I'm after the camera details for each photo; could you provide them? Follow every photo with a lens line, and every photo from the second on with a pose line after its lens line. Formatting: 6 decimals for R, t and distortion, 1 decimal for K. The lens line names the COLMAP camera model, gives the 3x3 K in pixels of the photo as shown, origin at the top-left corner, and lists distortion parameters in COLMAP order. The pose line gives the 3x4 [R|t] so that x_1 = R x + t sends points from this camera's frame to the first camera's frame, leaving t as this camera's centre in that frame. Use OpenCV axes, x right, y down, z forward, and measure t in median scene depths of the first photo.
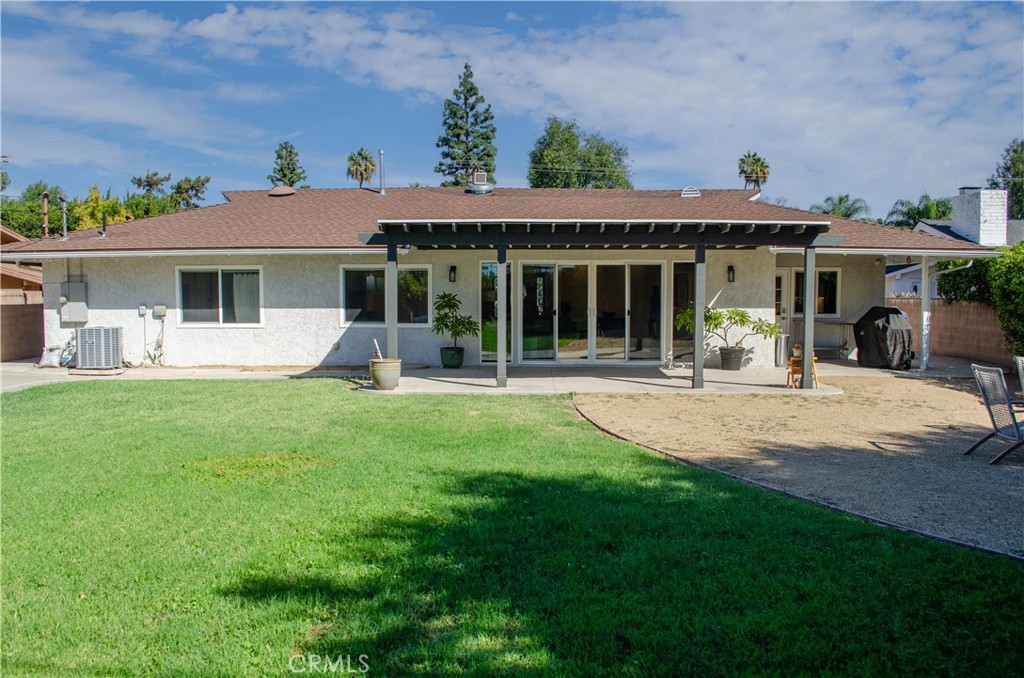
lens RADIAL K [[827.0, 0, 481.6], [0, 827.0, 345.8], [0, 0, 1]] dist [-0.077569, 0.012538]
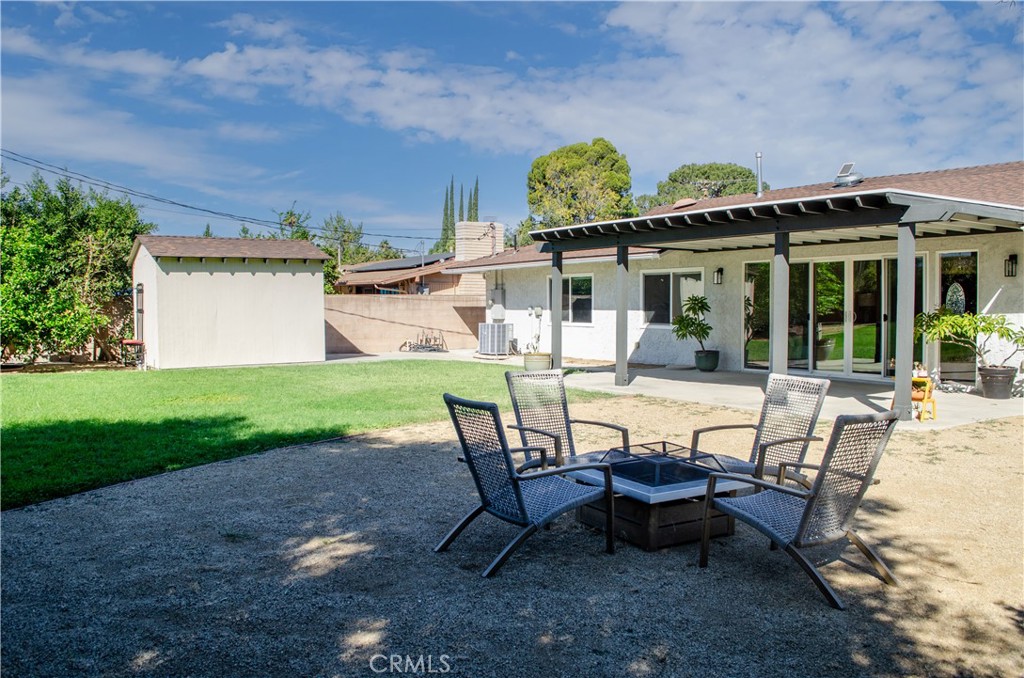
lens RADIAL K [[827.0, 0, 511.5], [0, 827.0, 341.9], [0, 0, 1]] dist [-0.077569, 0.012538]
pose [[0.584396, 0.036034, -0.810668, 0.607753], [-0.061158, 0.998128, 0.000278, 0.005722], [0.809160, 0.049416, 0.585506, 0.232270]]
